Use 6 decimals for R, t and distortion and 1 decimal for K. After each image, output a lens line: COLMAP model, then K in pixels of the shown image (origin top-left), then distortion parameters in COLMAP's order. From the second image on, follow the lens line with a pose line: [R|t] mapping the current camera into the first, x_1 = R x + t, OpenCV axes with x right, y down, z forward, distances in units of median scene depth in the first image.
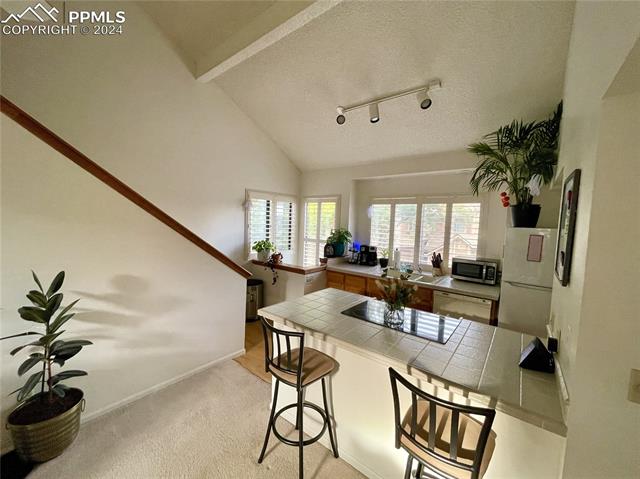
lens RADIAL K [[256.9, 0, 322.9], [0, 256.9, 239.6], [0, 0, 1]] dist [-0.000055, -0.000037]
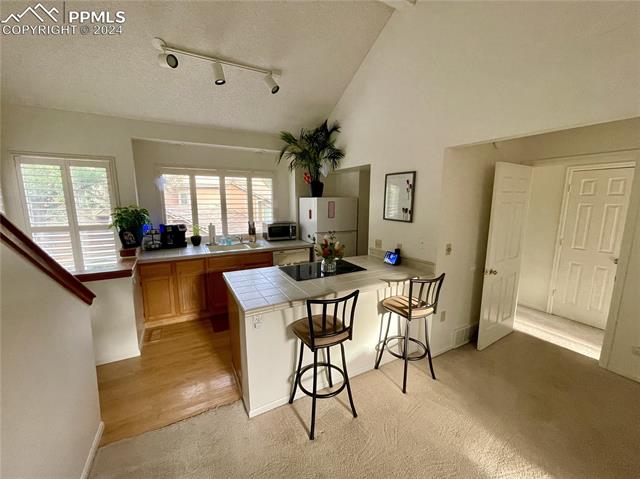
lens RADIAL K [[256.9, 0, 322.9], [0, 256.9, 239.9], [0, 0, 1]] dist [-0.000055, -0.000037]
pose [[0.384312, -0.183191, 0.904845, -0.462940], [0.076459, 0.983064, 0.166553, -0.034155], [-0.920032, 0.005175, 0.391810, 0.253745]]
